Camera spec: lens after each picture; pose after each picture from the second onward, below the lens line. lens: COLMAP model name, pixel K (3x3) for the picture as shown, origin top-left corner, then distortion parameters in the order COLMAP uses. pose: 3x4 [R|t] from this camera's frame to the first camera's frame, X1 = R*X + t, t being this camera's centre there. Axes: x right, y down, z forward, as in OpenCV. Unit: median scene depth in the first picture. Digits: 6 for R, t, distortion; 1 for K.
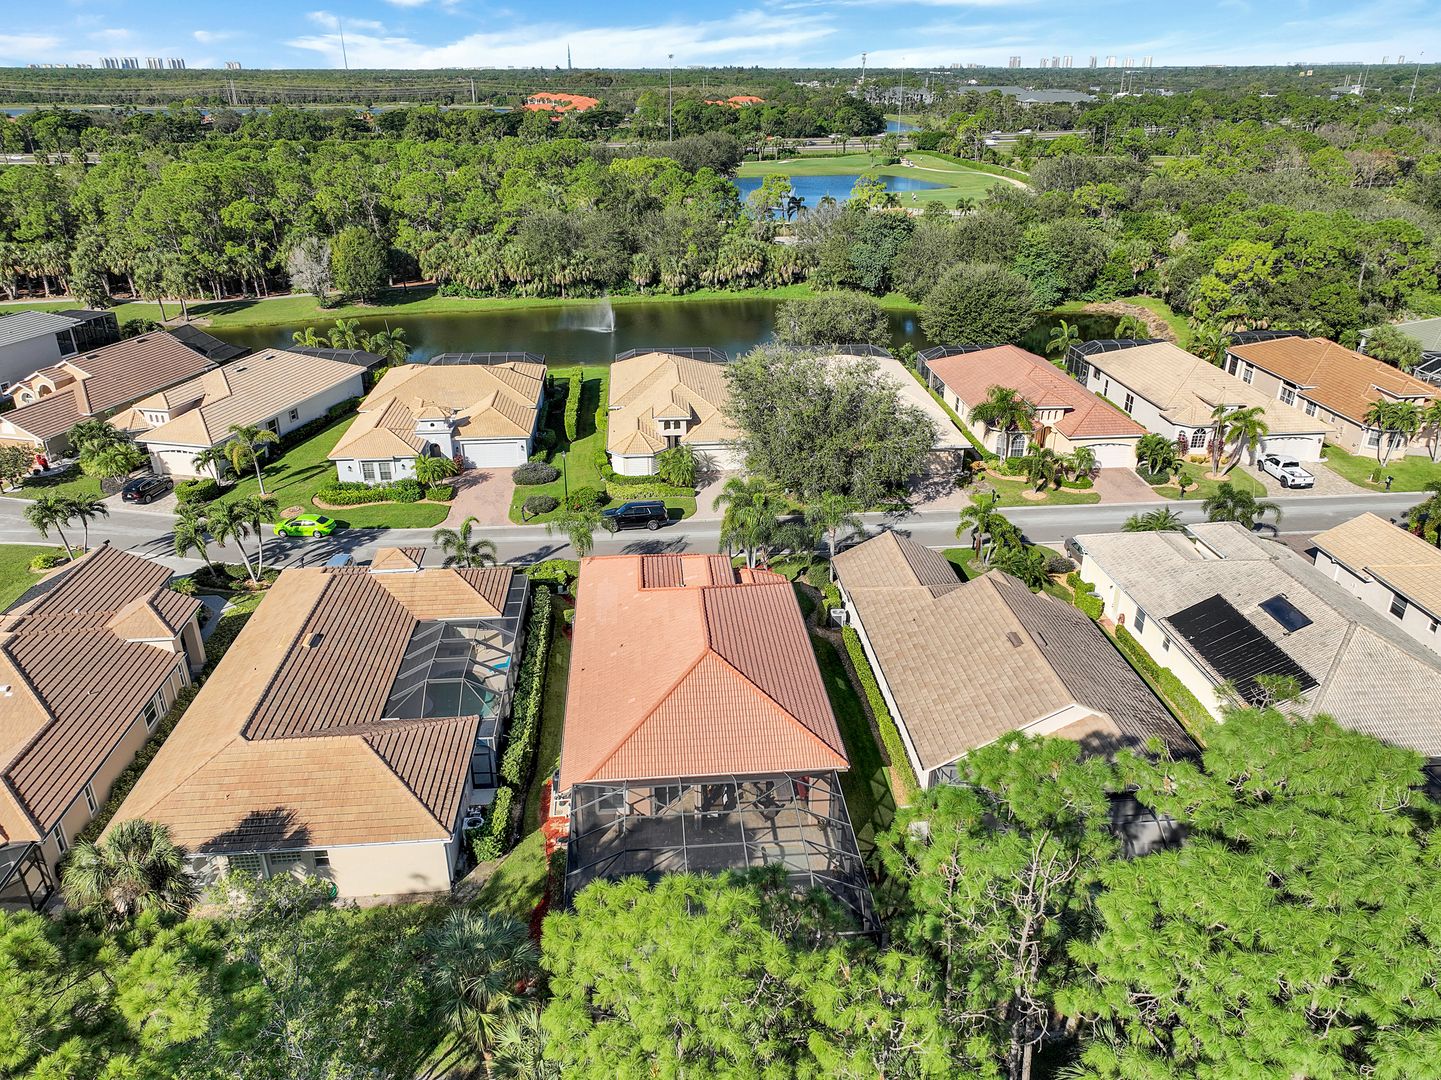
lens RADIAL K [[1028.6, 0, 723.5], [0, 1028.6, 545.7], [0, 0, 1]] dist [0.003316, 0.004169]
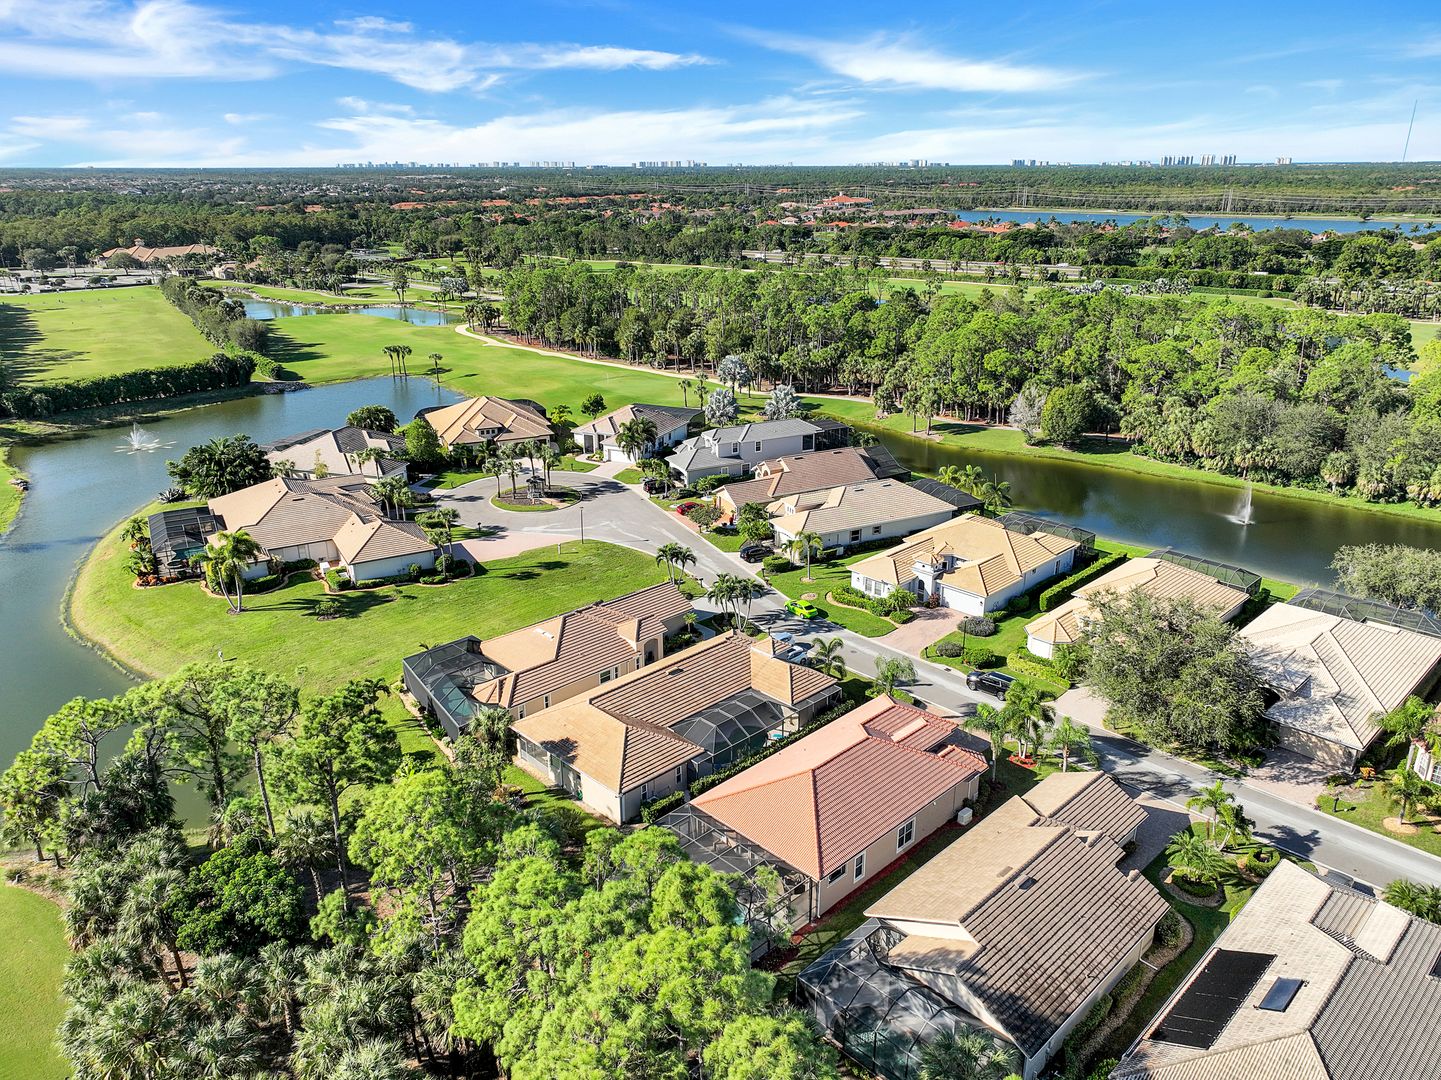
lens RADIAL K [[1028.6, 0, 723.5], [0, 1028.6, 545.7], [0, 0, 1]] dist [0.003316, 0.004169]
pose [[0.638556, 0.266425, -0.721987, 0.484560], [-0.321789, 0.944647, 0.063986, -0.140401], [0.699070, 0.191468, 0.688942, -0.088693]]
